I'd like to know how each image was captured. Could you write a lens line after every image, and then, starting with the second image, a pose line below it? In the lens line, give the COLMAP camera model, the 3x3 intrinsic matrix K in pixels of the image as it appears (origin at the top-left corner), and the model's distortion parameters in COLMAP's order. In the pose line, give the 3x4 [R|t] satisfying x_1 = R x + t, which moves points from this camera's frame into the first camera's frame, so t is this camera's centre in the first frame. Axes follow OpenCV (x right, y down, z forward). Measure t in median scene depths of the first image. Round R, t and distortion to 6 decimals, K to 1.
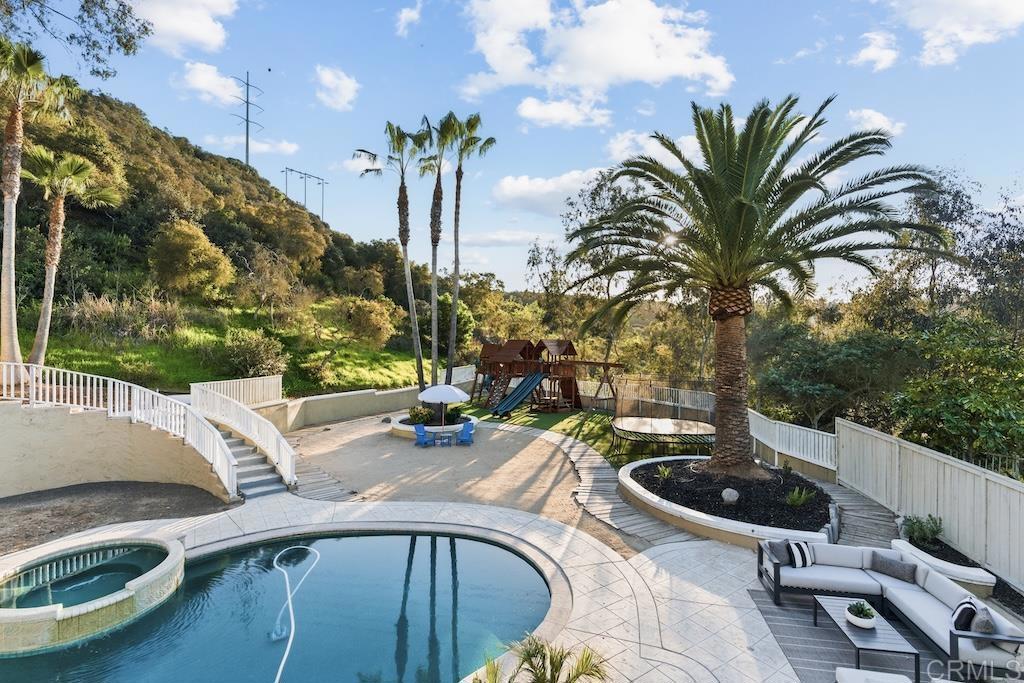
lens RADIAL K [[465.1, 0, 509.7], [0, 465.1, 345.0], [0, 0, 1]] dist [-0.002043, 0.000012]
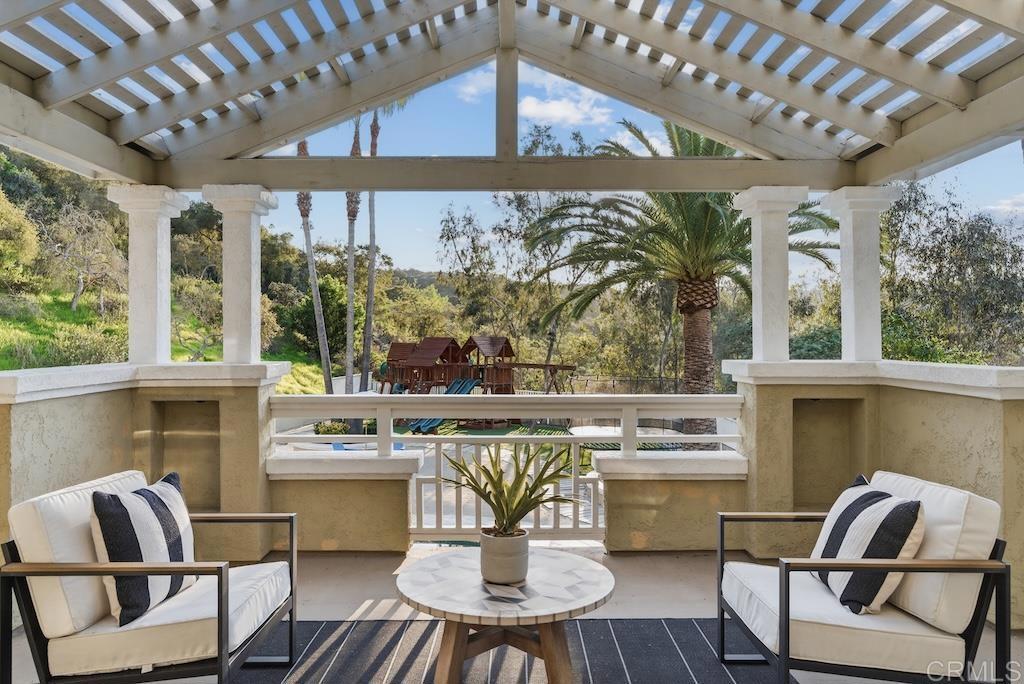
lens RADIAL K [[697.7, 0, 508.3], [0, 697.7, 336.7], [0, 0, 1]] dist [-0.005723, 0.000579]
pose [[0.981861, -0.003750, 0.189563, -0.095507], [0.007047, 0.999835, -0.016722, 0.008281], [-0.189469, 0.017755, 0.981726, -0.178458]]
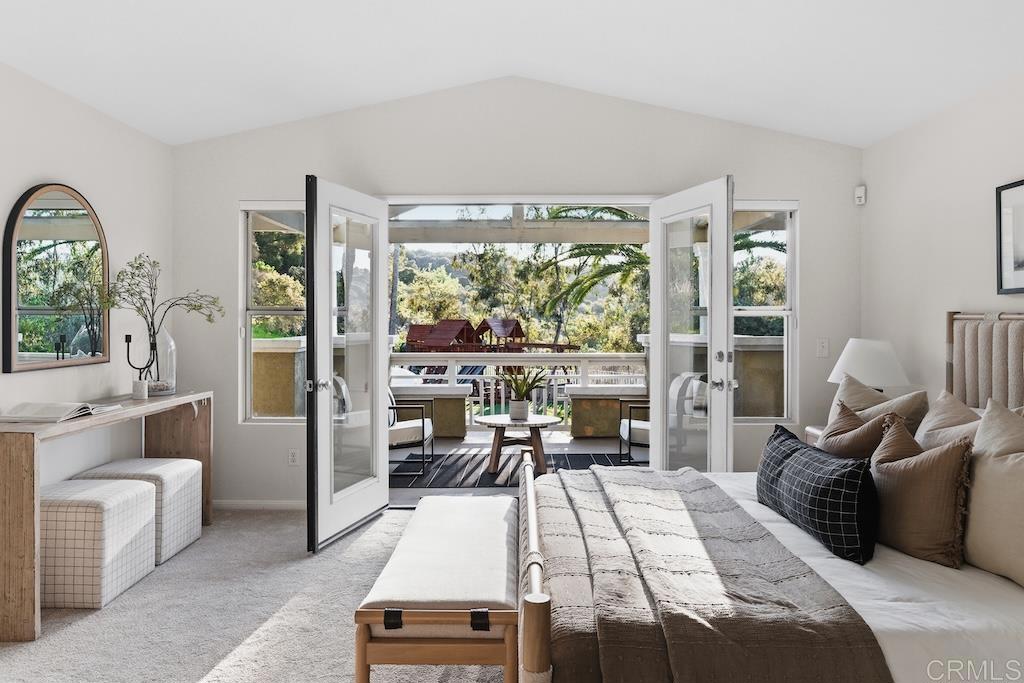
lens RADIAL K [[697.7, 0, 520.4], [0, 697.7, 333.6], [0, 0, 1]] dist [-0.005723, 0.000579]
pose [[0.981352, -0.010242, 0.191945, -0.114033], [0.009241, 0.999939, 0.006107, 0.007630], [-0.191995, -0.004219, 0.981387, -0.271601]]
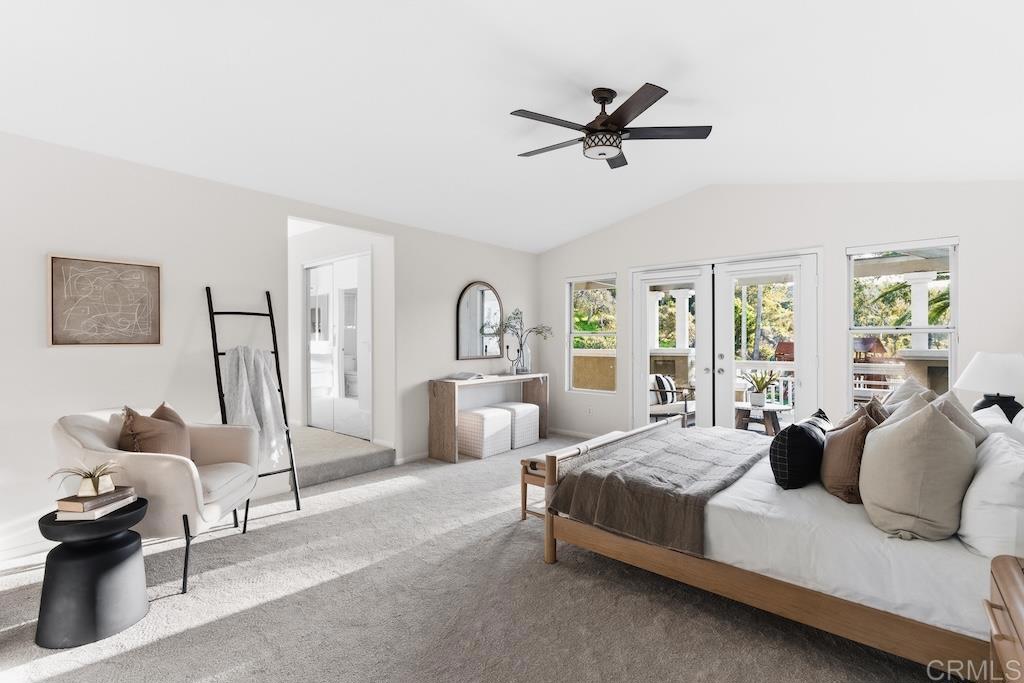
lens RADIAL K [[465.1, 0, 516.6], [0, 465.1, 343.5], [0, 0, 1]] dist [-0.002043, 0.000012]
pose [[0.875734, -0.006423, -0.482751, -0.079086], [0.003182, 0.999967, -0.007532, 0.008445], [0.482783, 0.005060, 0.875725, -0.290221]]
